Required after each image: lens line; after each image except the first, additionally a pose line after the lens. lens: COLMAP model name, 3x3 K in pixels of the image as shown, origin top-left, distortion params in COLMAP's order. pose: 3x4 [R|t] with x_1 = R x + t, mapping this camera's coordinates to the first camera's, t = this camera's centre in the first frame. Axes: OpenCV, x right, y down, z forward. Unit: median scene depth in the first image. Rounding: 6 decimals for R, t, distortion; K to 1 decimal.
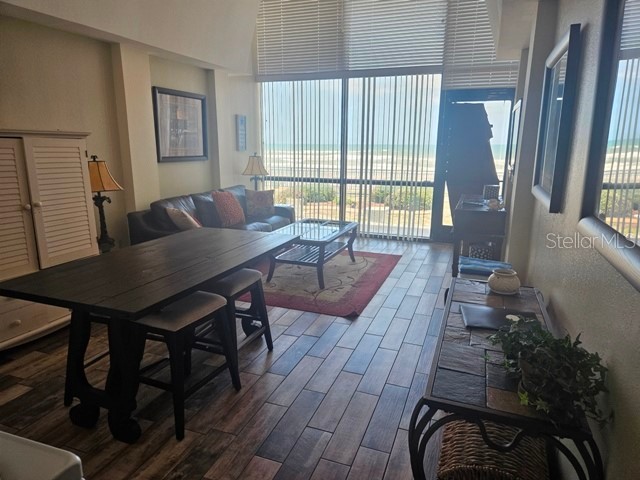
lens RADIAL K [[413.8, 0, 315.7], [0, 413.8, 237.2], [0, 0, 1]] dist [0.065623, -0.042750]
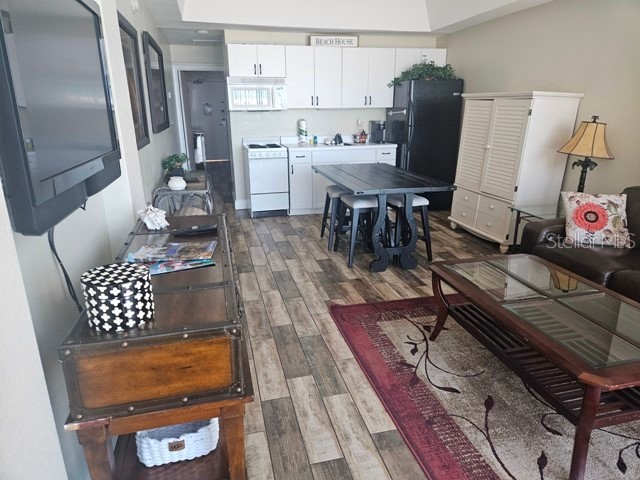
lens RADIAL K [[413.8, 0, 315.7], [0, 413.8, 237.2], [0, 0, 1]] dist [0.065623, -0.042750]
pose [[-0.816181, 0.169951, -0.552236, 0.502742], [-0.123410, 0.882432, 0.453964, -0.288200], [0.564463, 0.438669, -0.699251, 1.336601]]
